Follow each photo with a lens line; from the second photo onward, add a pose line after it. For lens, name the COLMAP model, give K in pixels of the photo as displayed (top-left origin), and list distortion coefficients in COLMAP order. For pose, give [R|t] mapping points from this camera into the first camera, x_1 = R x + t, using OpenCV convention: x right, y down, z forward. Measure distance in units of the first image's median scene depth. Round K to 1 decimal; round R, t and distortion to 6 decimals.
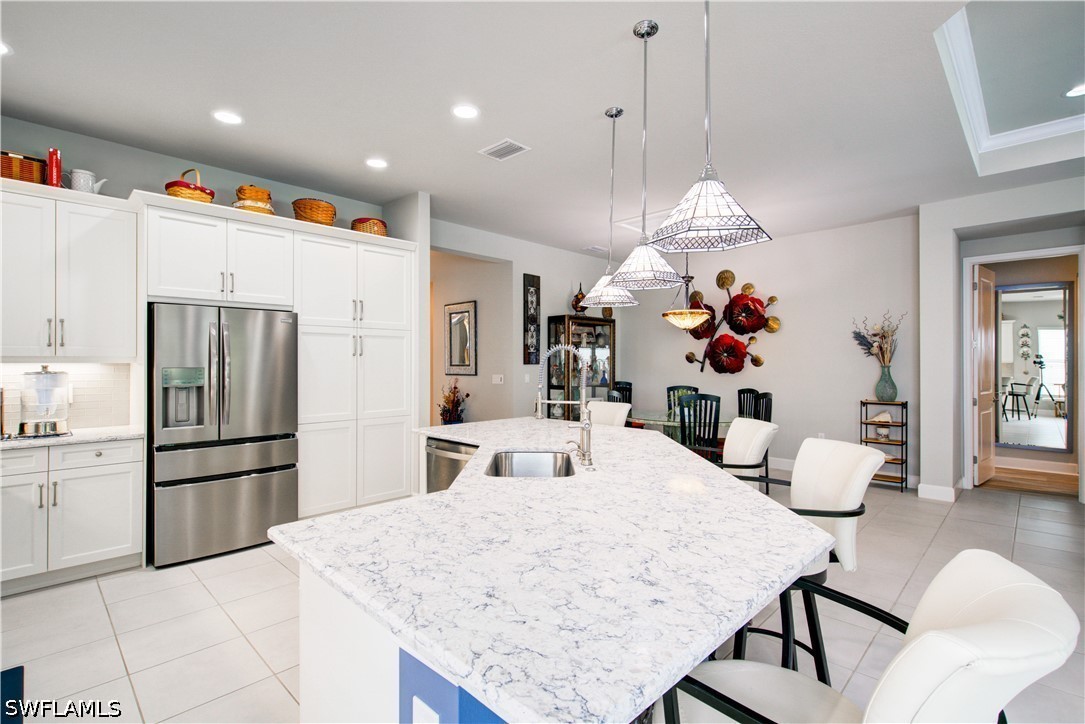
lens RADIAL K [[506.3, 0, 540.4], [0, 506.3, 359.6], [0, 0, 1]] dist [0.011896, -0.008125]
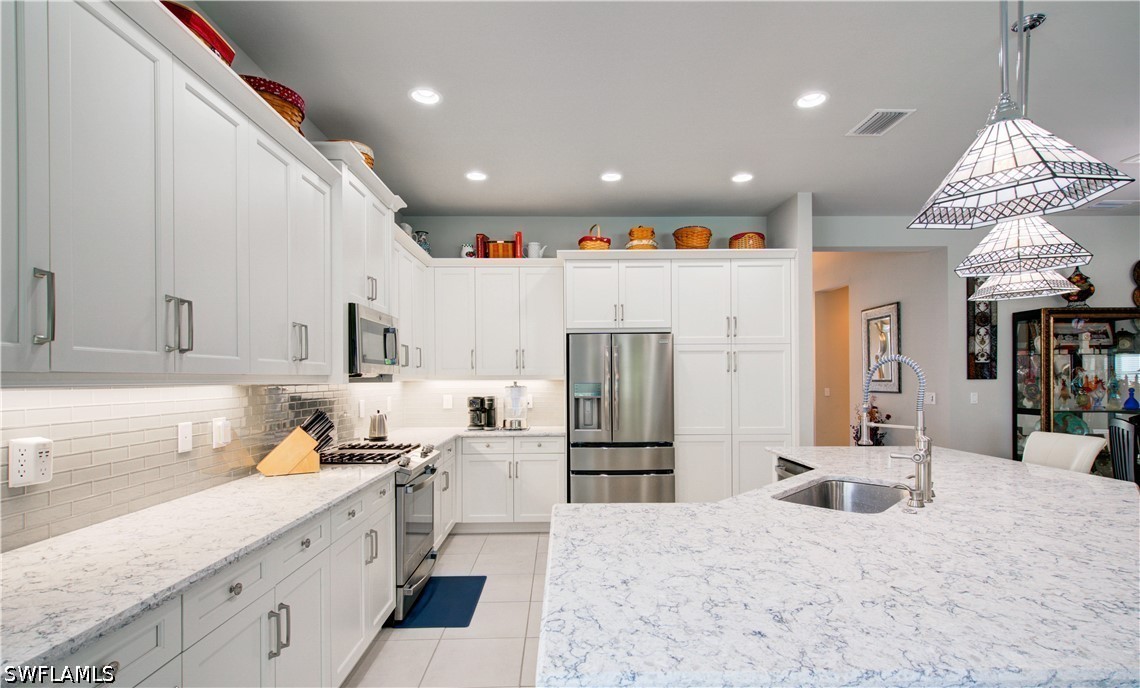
lens RADIAL K [[531.3, 0, 567.4], [0, 531.3, 376.8], [0, 0, 1]] dist [0.001754, -0.000529]
pose [[0.711906, -0.007194, -0.702237, 0.196313], [0.009750, 0.999952, -0.000360, 0.000080], [0.702207, -0.006591, 0.711943, 0.017326]]
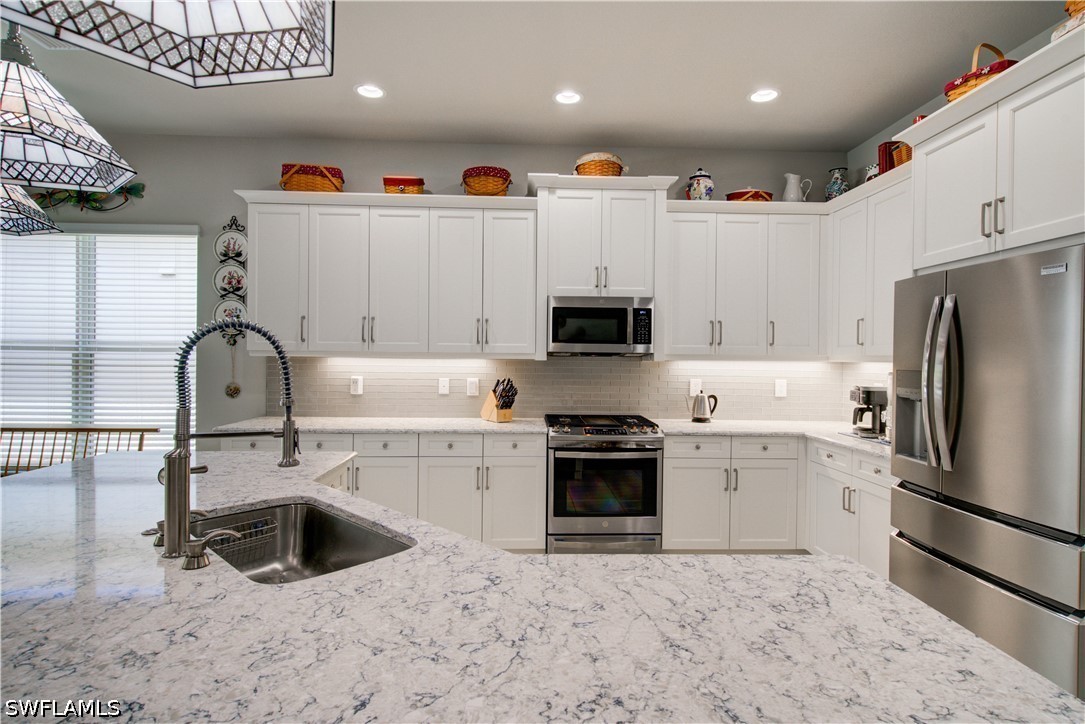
lens RADIAL K [[552.5, 0, 541.2], [0, 552.5, 359.5], [0, 0, 1]] dist [0.009356, -0.001908]
pose [[-0.686367, -0.003819, -0.727246, 0.170078], [-0.008730, 0.999957, 0.002988, 0.003233], [0.727203, 0.008399, -0.686371, 1.152084]]
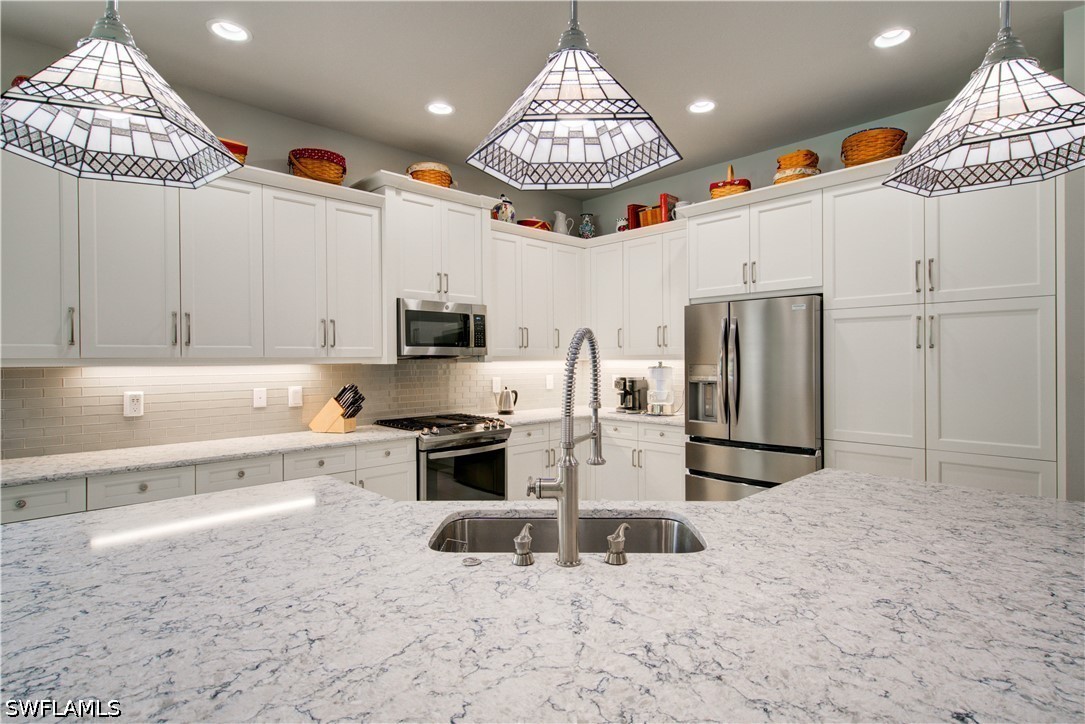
lens RADIAL K [[552.5, 0, 541.2], [0, 552.5, 359.5], [0, 0, 1]] dist [0.009356, -0.001908]
pose [[-0.027132, 0.001743, -0.999630, 0.441920], [0.010530, 0.999943, 0.001458, 0.000682], [0.999576, -0.010487, -0.027149, 0.702735]]
